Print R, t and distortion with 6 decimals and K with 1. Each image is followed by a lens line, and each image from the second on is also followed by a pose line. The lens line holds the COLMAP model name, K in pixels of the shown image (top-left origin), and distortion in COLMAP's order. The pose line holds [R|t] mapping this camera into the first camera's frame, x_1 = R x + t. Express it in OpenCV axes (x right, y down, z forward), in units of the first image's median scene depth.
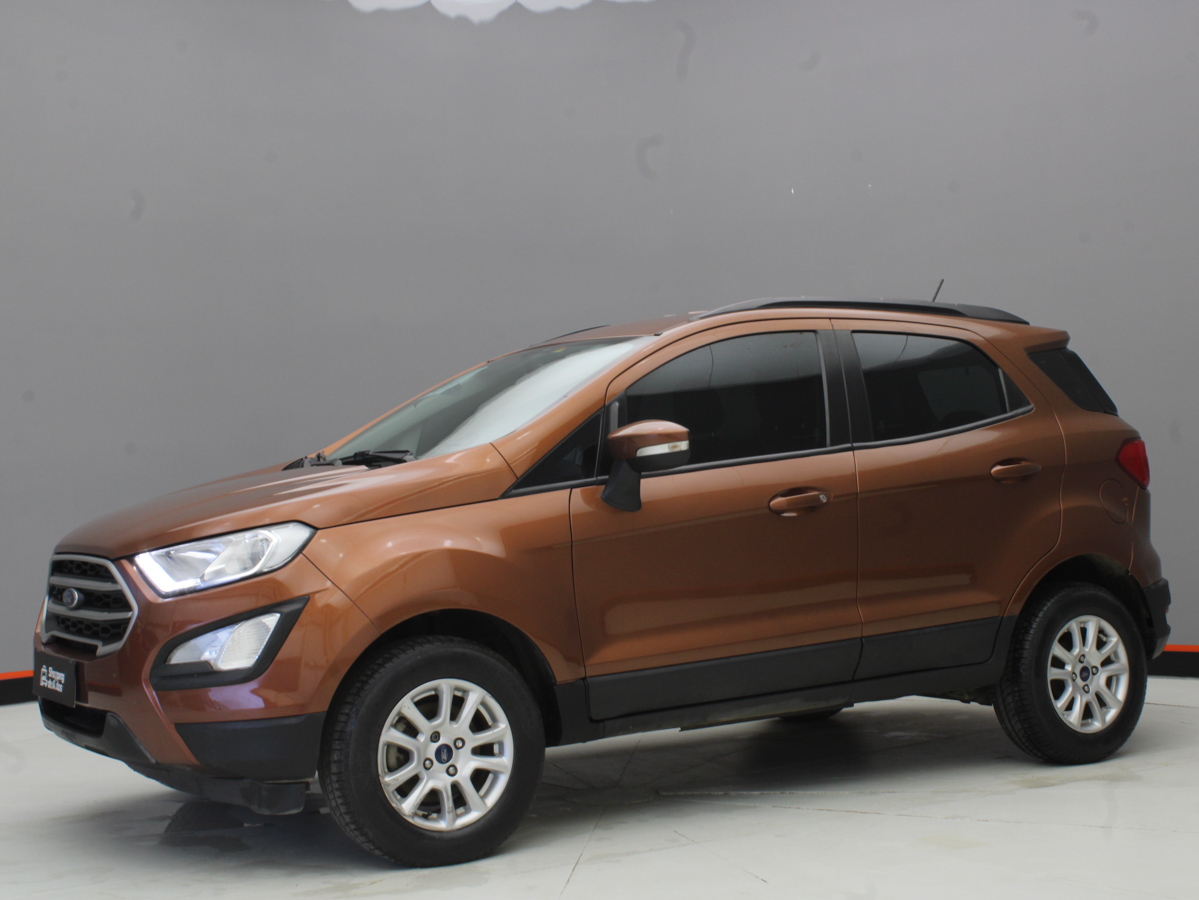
lens RADIAL K [[1741.3, 0, 598.5], [0, 1741.3, 457.0], [0, 0, 1]] dist [-0.097375, 0.000000]
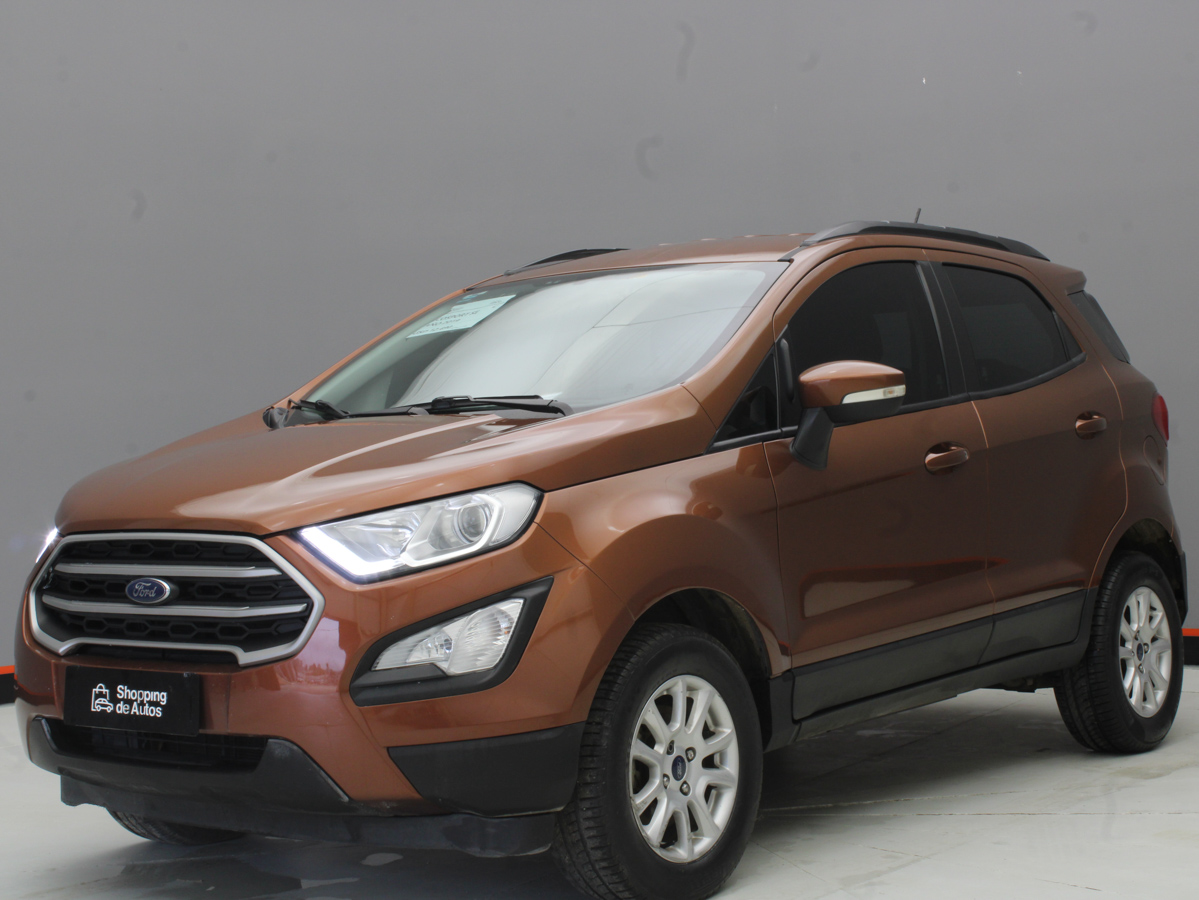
lens RADIAL K [[2106.0, 0, 597.9], [0, 2106.0, 452.0], [0, 0, 1]] dist [-0.064230, 0.000000]
pose [[0.939816, -0.003016, 0.341667, -0.454718], [-0.000249, 0.999955, 0.009511, 0.014071], [-0.341680, -0.009024, 0.939773, 0.090542]]
